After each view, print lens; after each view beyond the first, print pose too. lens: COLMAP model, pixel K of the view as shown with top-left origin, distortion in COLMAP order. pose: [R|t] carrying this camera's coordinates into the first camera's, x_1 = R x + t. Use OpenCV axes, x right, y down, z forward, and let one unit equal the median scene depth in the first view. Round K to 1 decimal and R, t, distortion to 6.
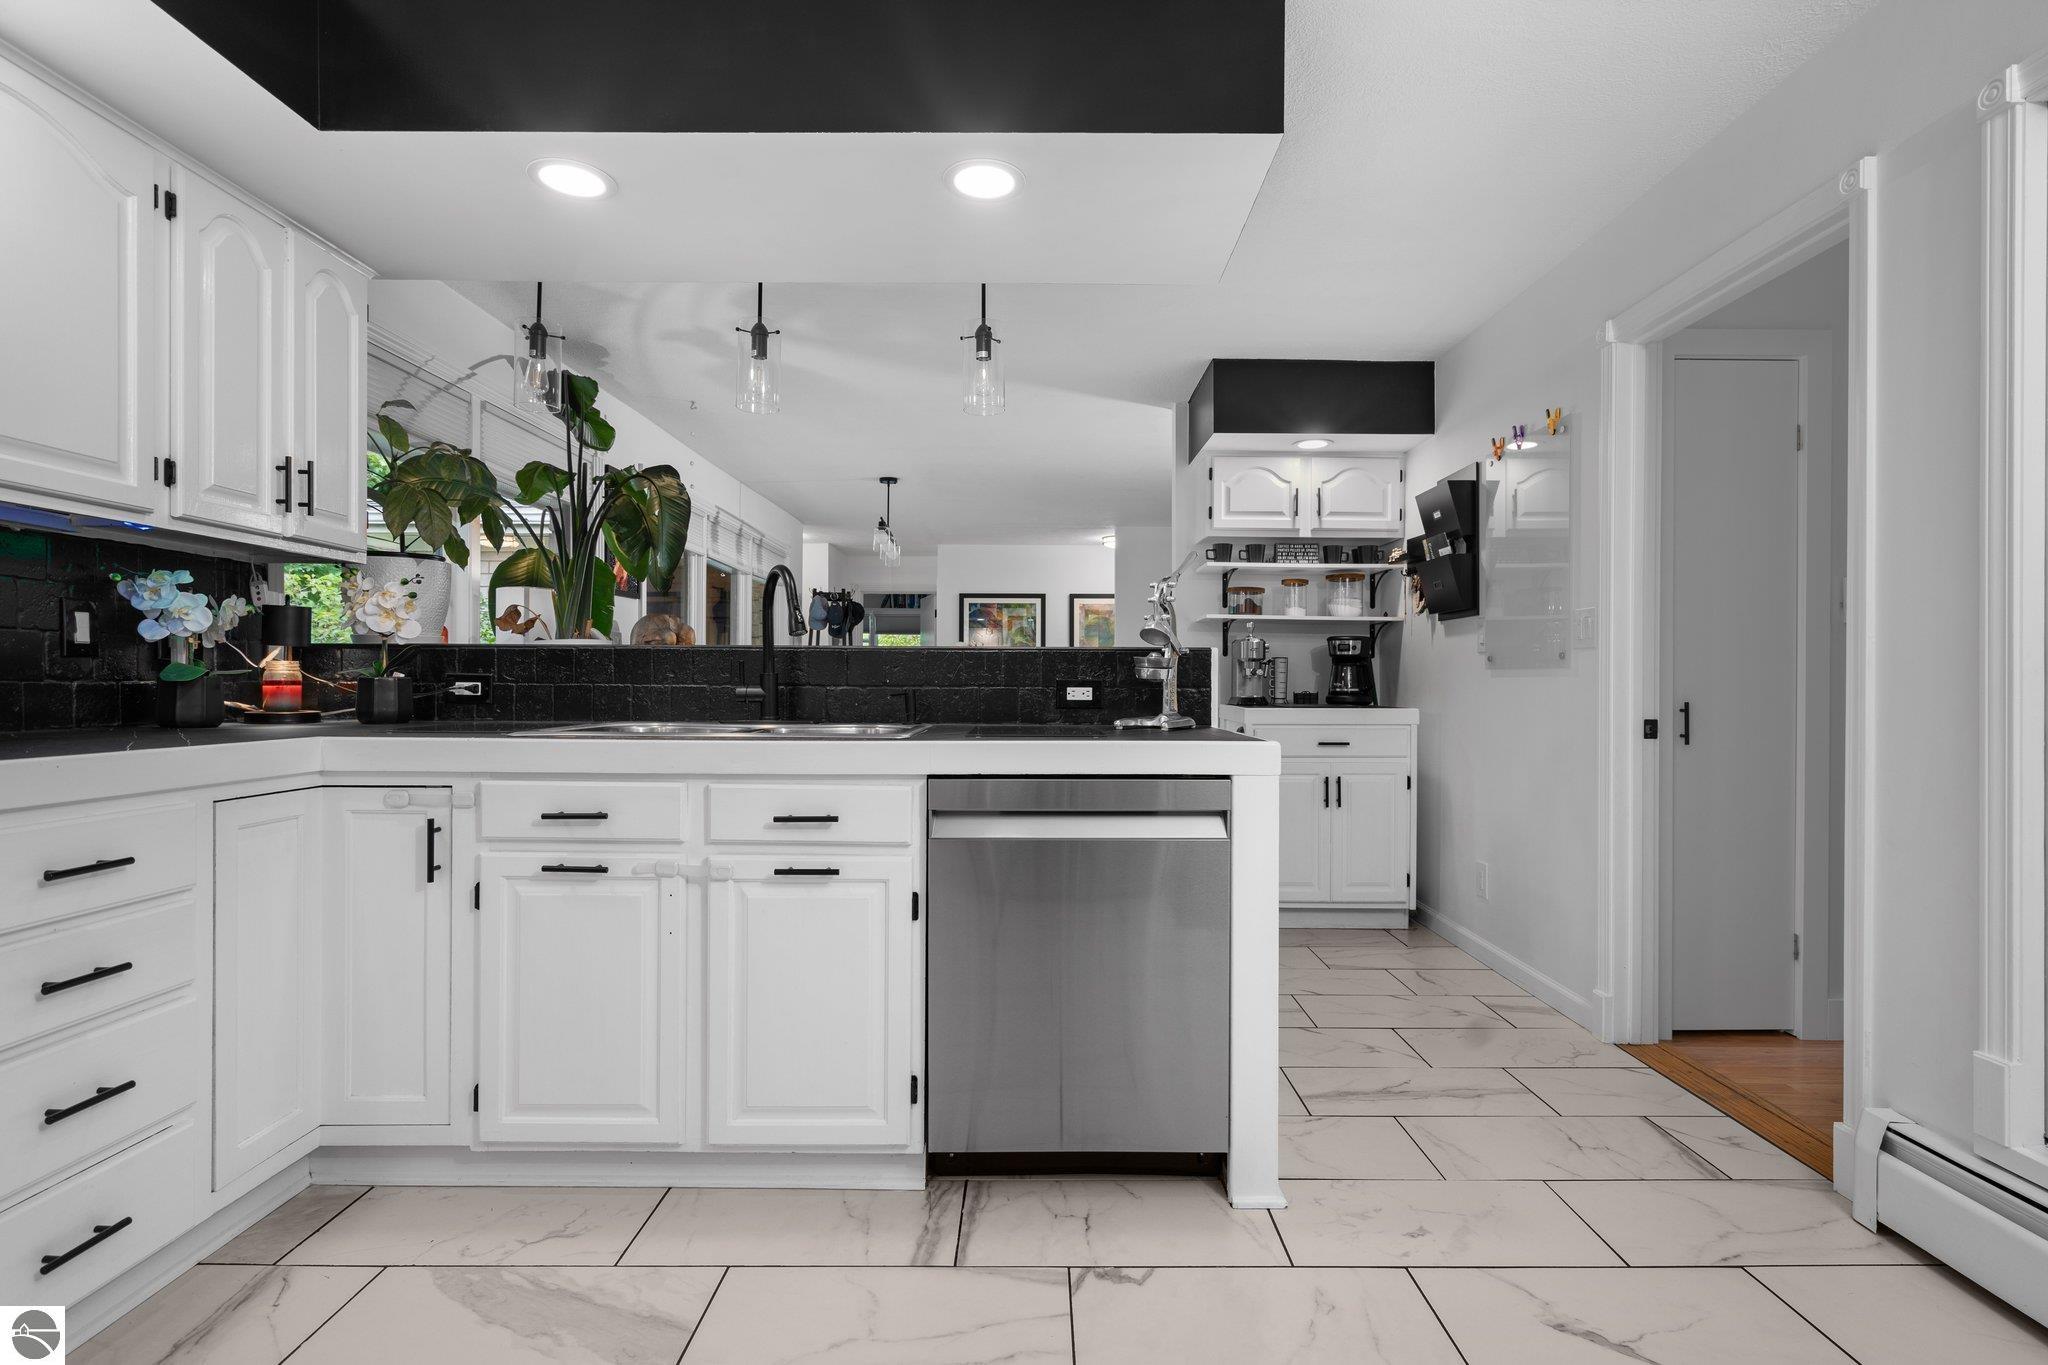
lens RADIAL K [[982.5, 0, 1039.4], [0, 982.5, 685.2], [0, 0, 1]] dist [0.002369, -0.000203]
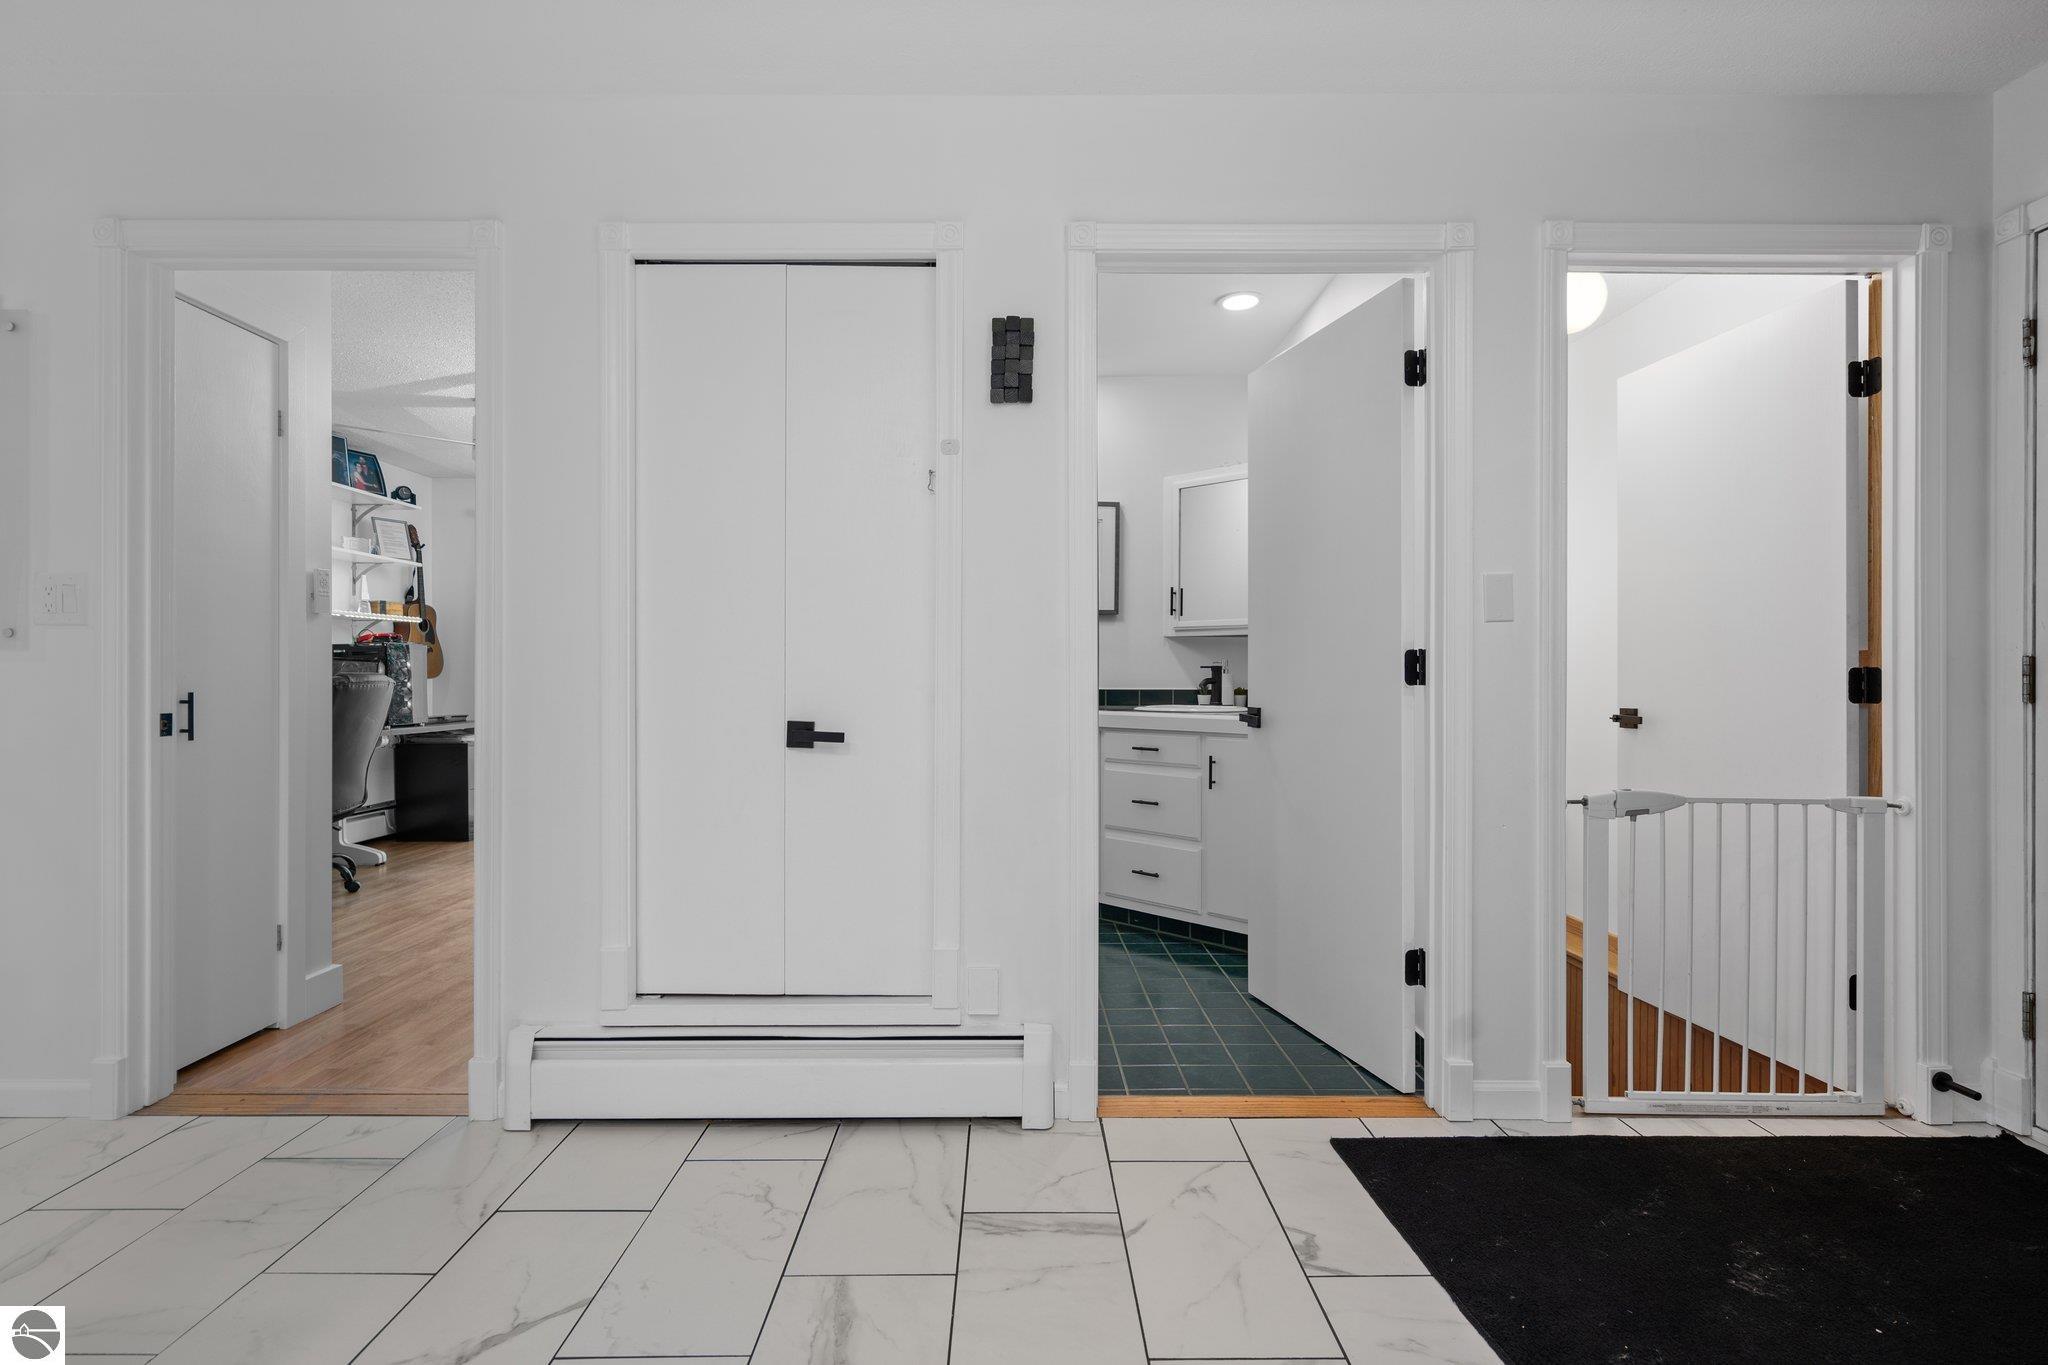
lens RADIAL K [[982.5, 0, 1012.4], [0, 982.5, 682.8], [0, 0, 1]] dist [0.002369, -0.000203]
pose [[0.004832, -0.007368, 0.999961, -0.249343], [0.001208, 0.999972, 0.007363, 0.003800], [-0.999988, 0.001172, 0.004841, 0.299639]]
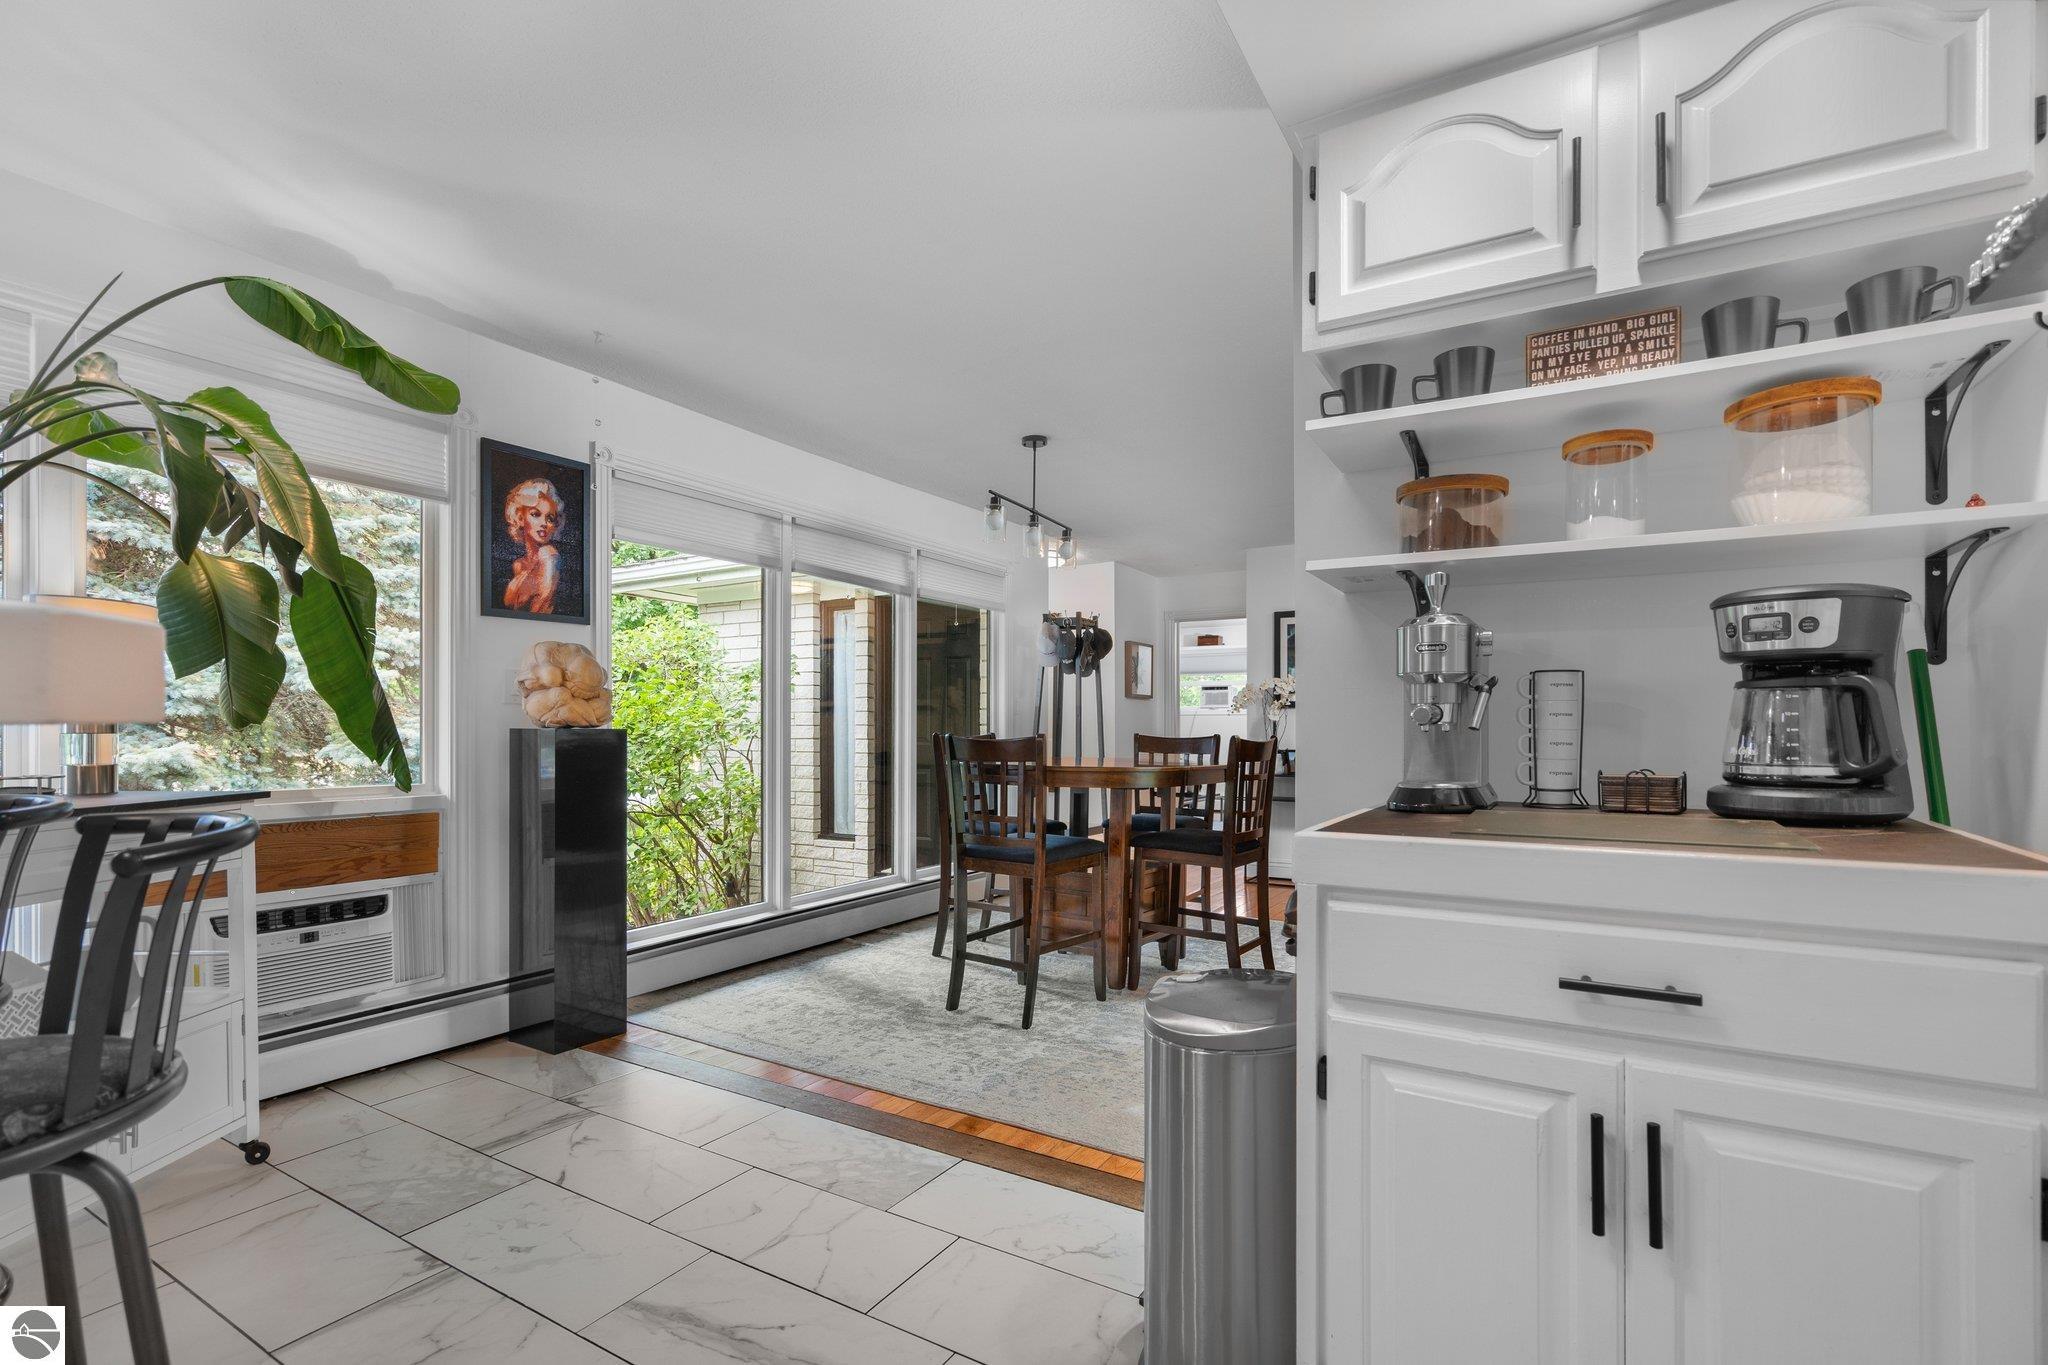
lens RADIAL K [[930.8, 0, 1037.0], [0, 930.8, 726.5], [0, 0, 1]] dist [-0.004941, 0.003736]
pose [[0.855741, -0.006880, -0.517359, 0.469557], [0.003921, 0.999969, -0.006813, -0.013173], [0.517390, 0.003802, 0.855741, 1.145119]]
